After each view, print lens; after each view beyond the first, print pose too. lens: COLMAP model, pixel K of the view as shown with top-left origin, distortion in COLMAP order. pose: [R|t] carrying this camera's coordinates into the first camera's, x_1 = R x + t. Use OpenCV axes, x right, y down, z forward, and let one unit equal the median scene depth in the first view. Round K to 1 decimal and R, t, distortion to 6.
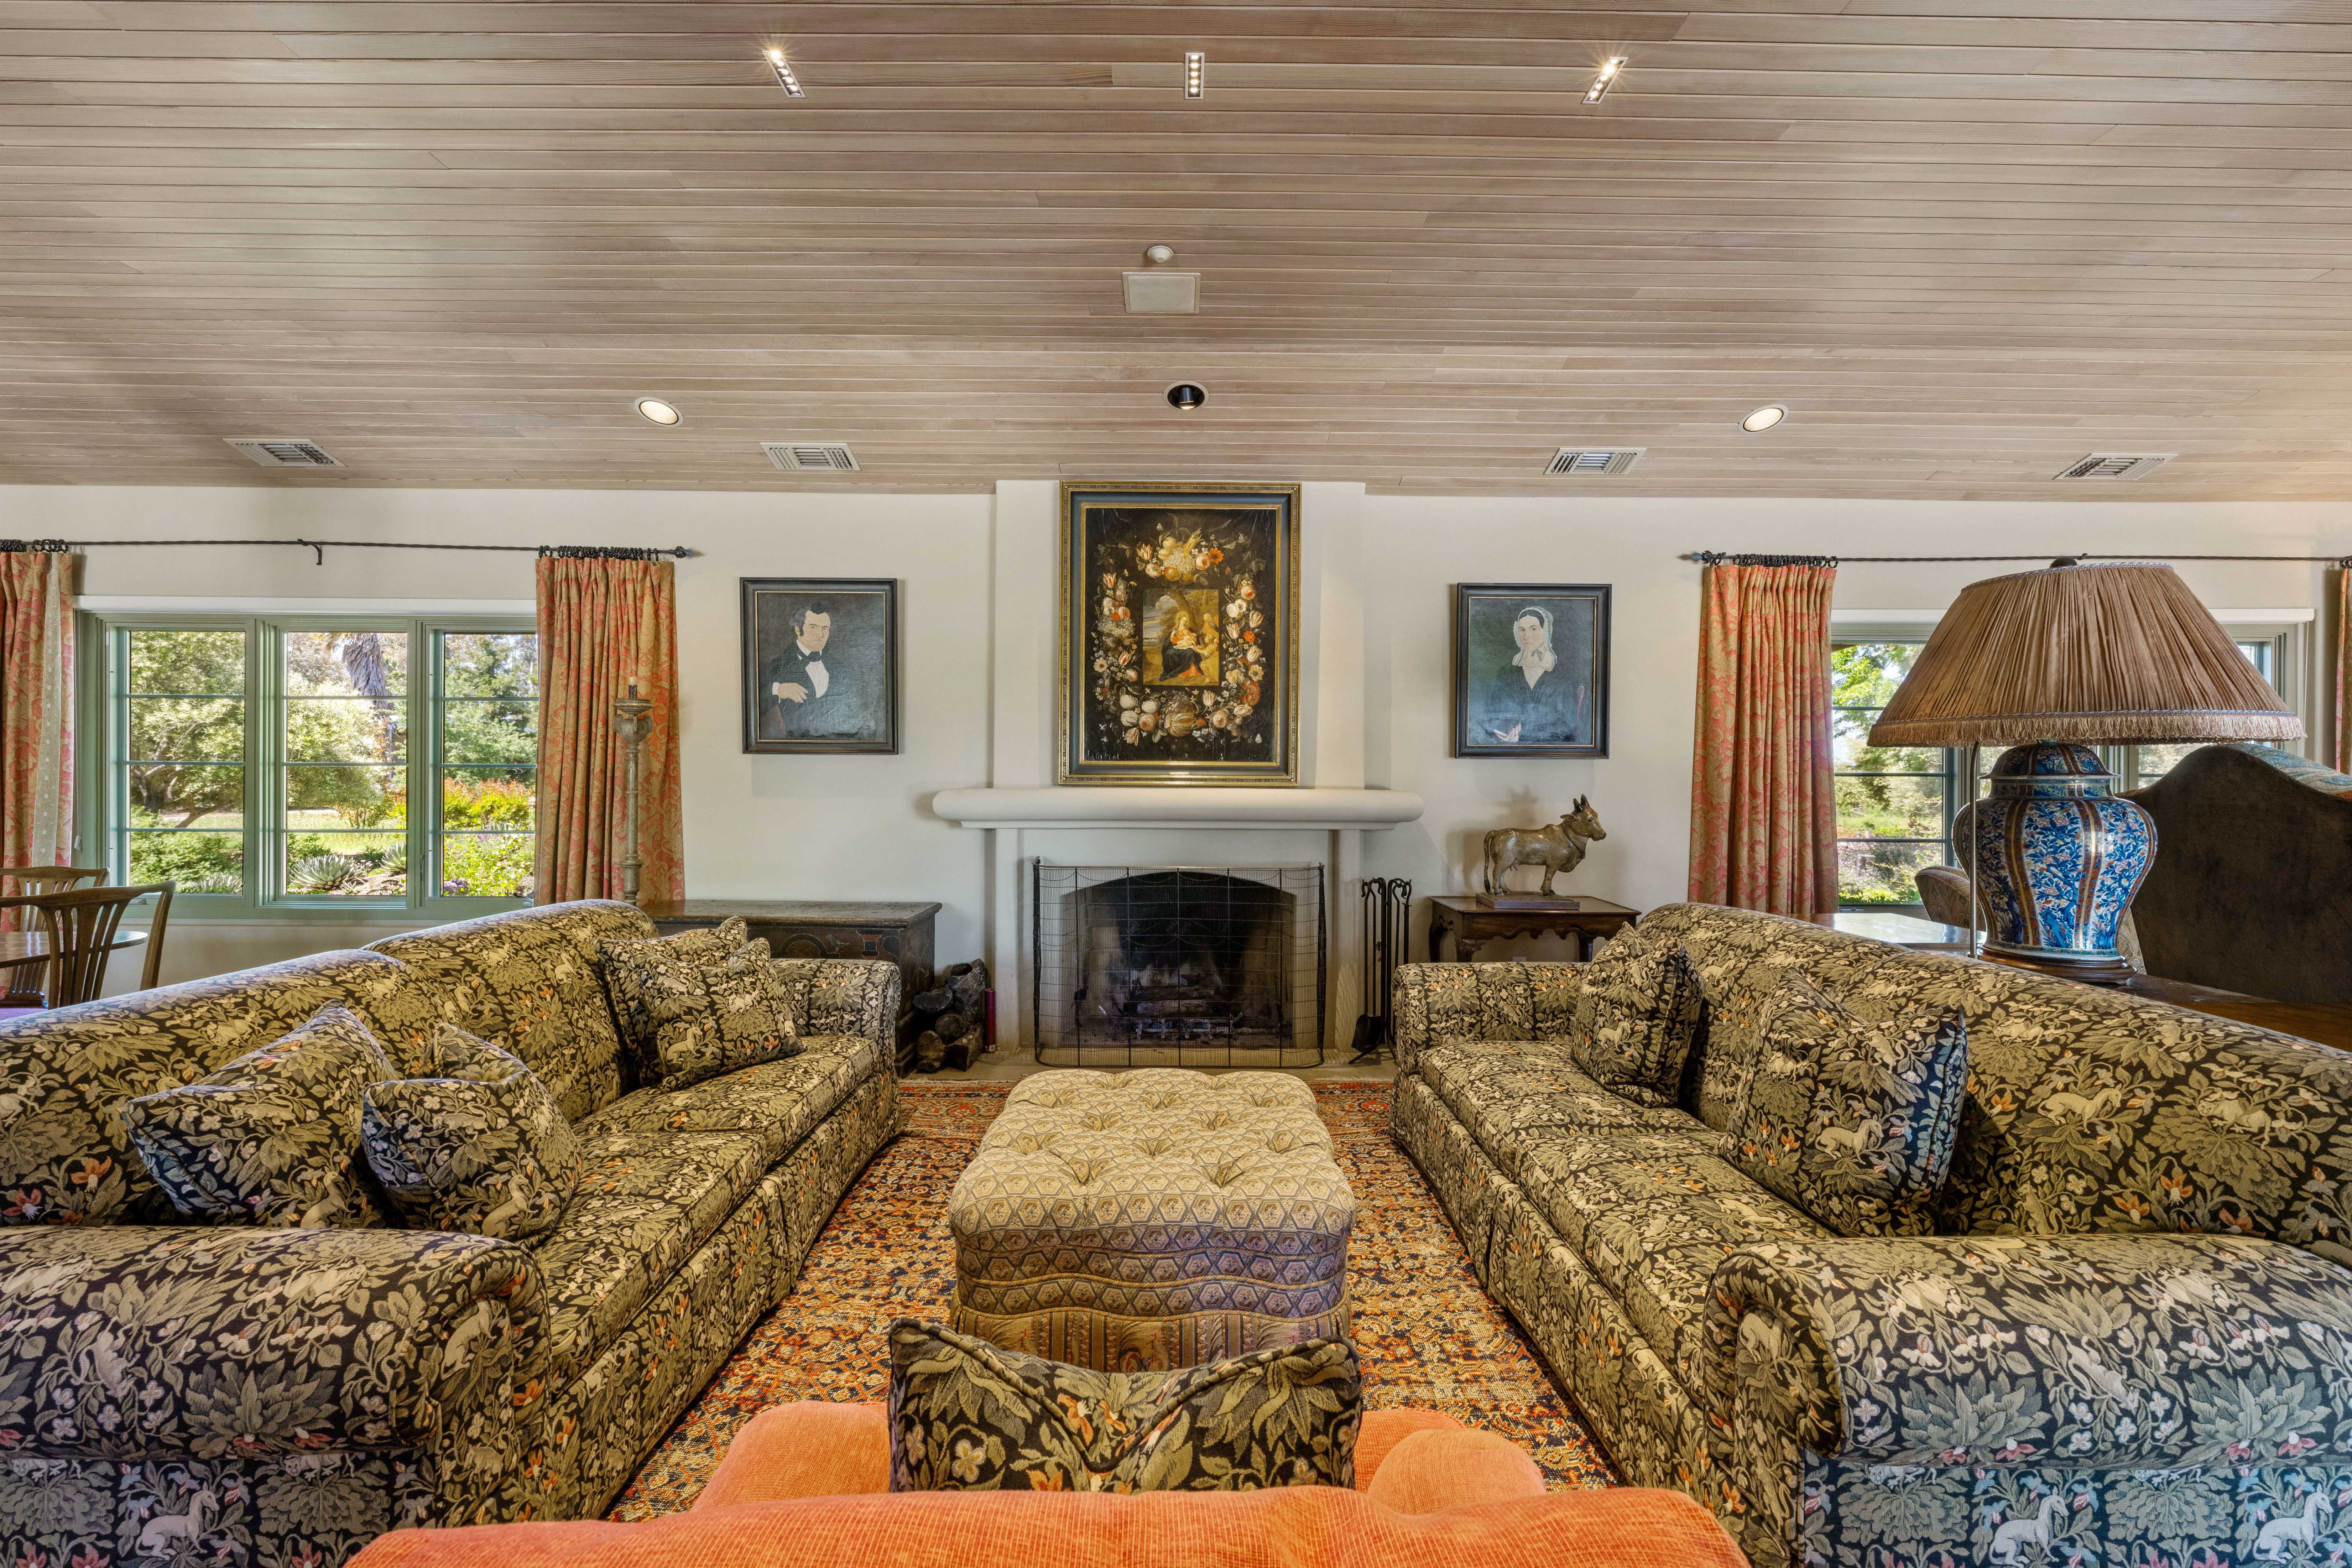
lens RADIAL K [[931.3, 0, 1182.7], [0, 931.3, 779.6], [0, 0, 1]] dist [0.001152, 0.000278]
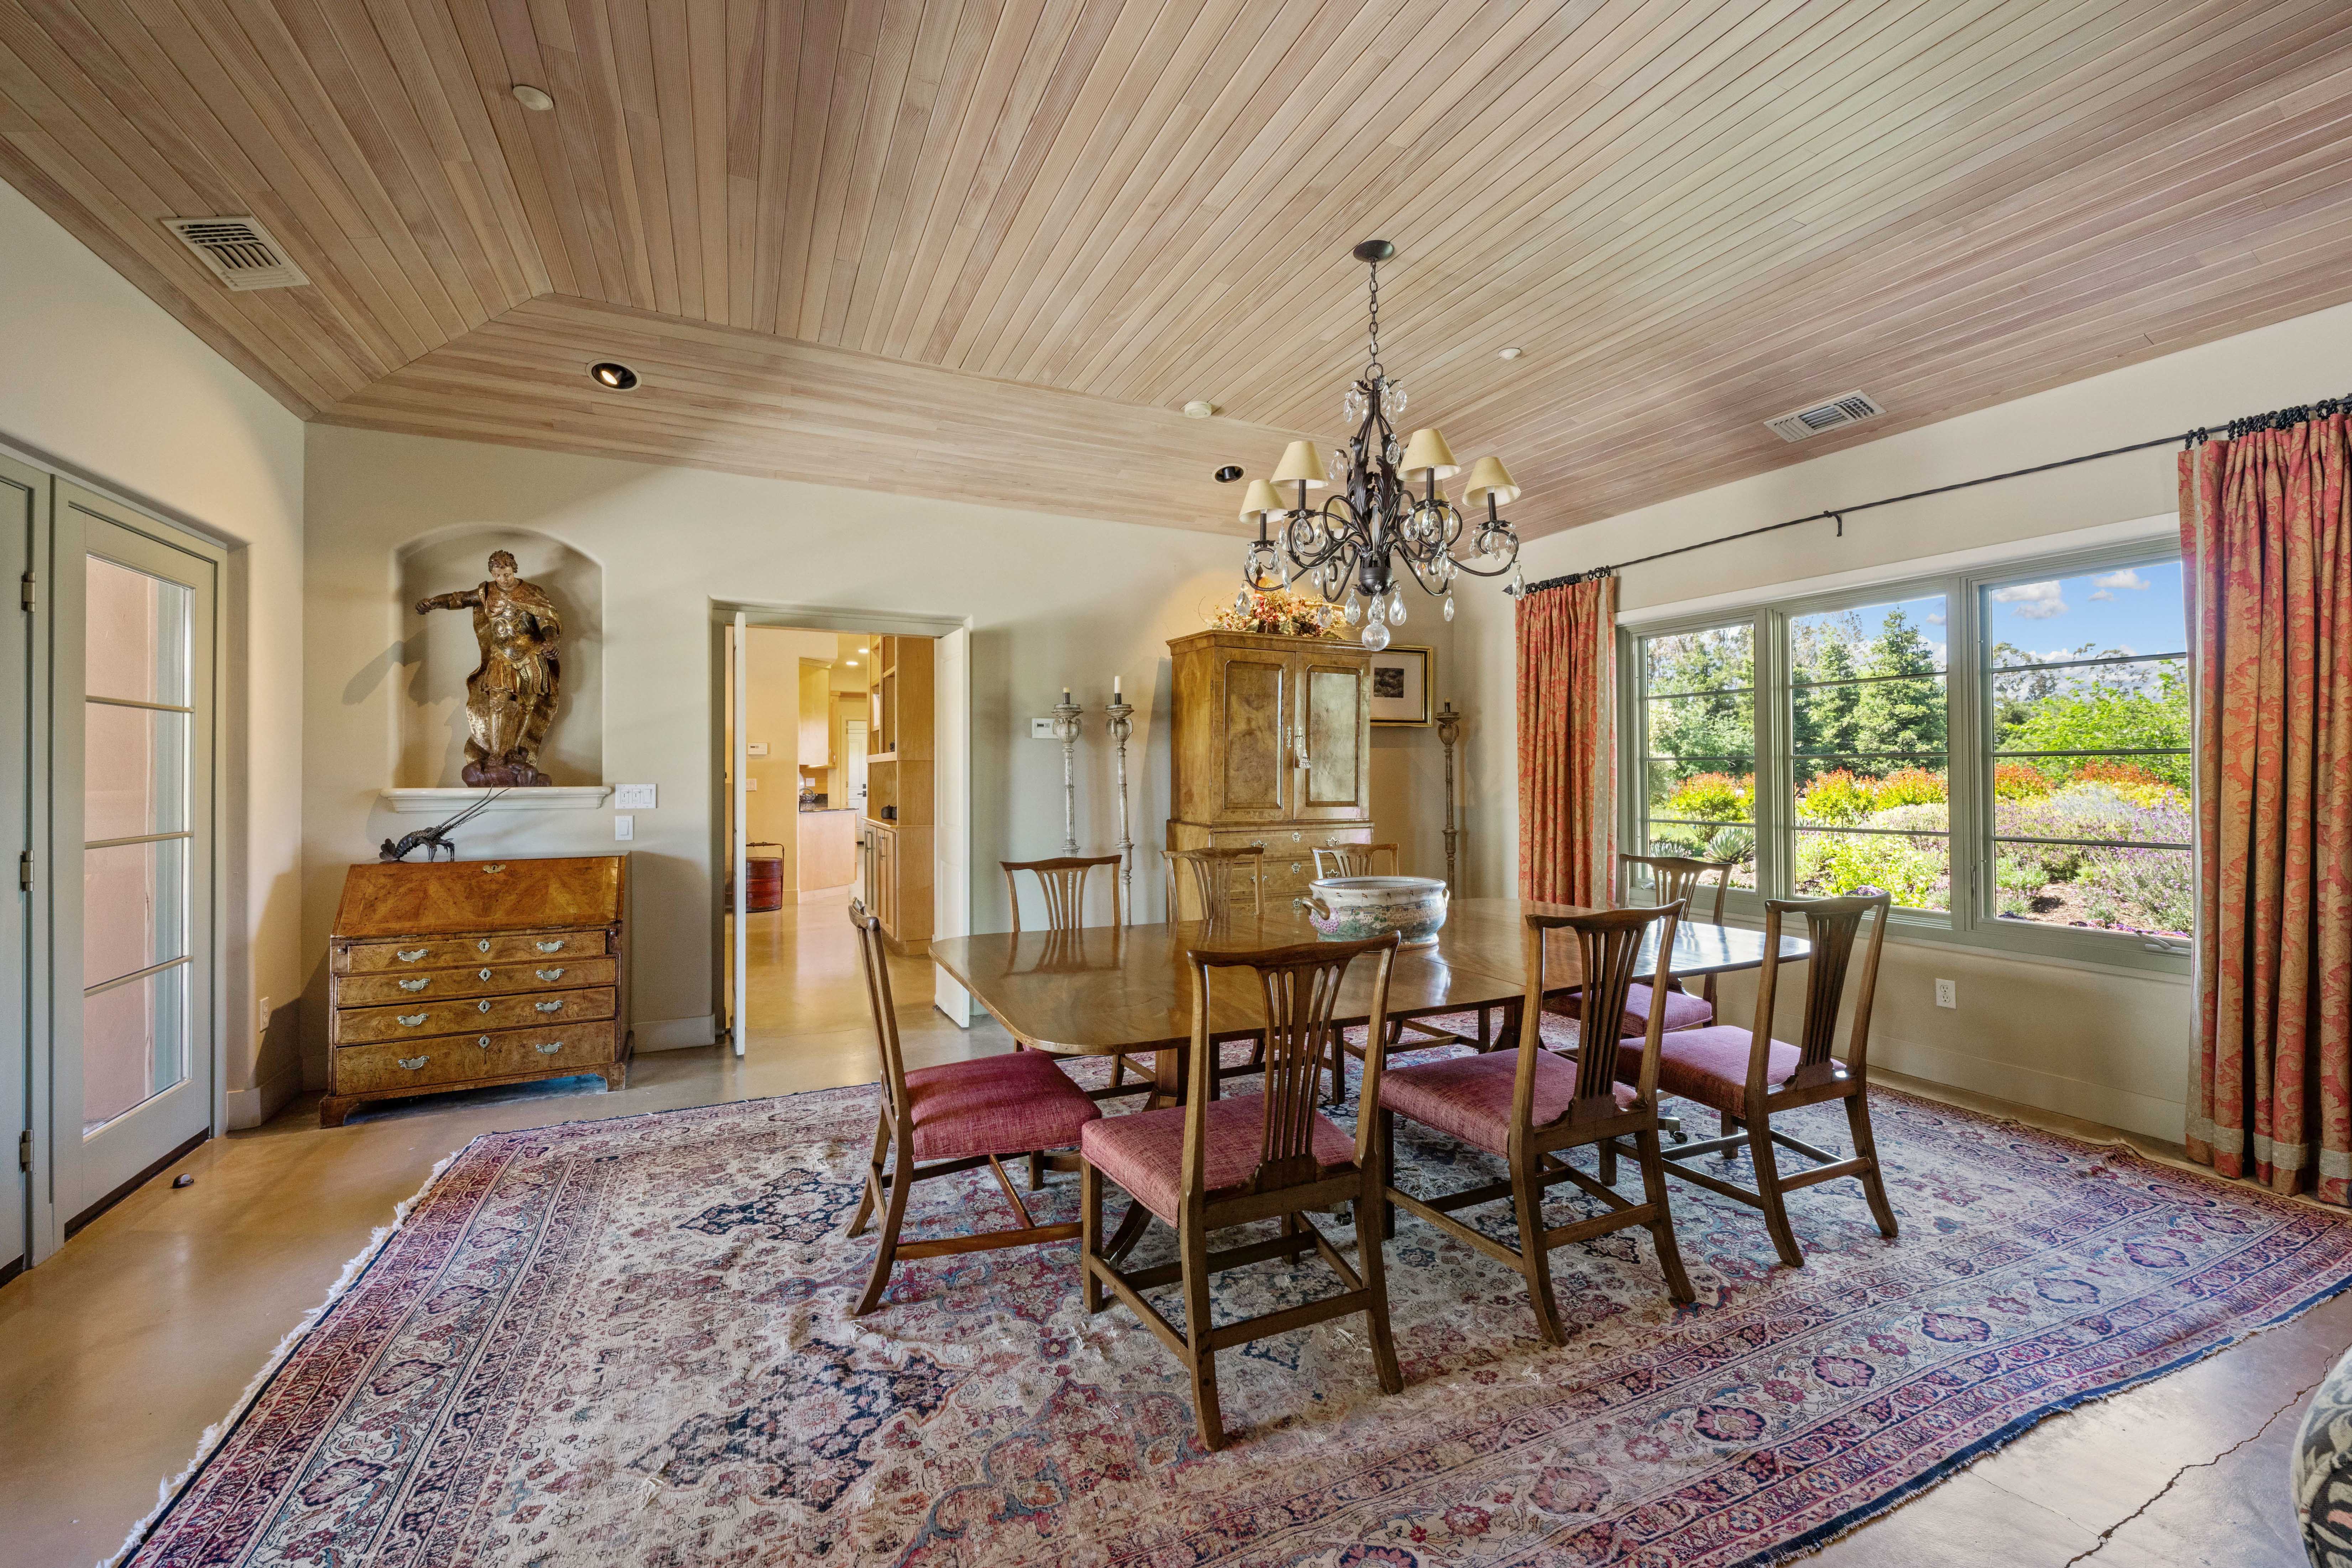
lens RADIAL K [[931.3, 0, 1182.7], [0, 931.3, 779.6], [0, 0, 1]] dist [0.001152, 0.000278]
pose [[0.432261, 0.000801, -0.901748, -0.393405], [0.005861, 0.999976, 0.003697, -0.000315], [0.901730, -0.006883, 0.432246, 0.029873]]
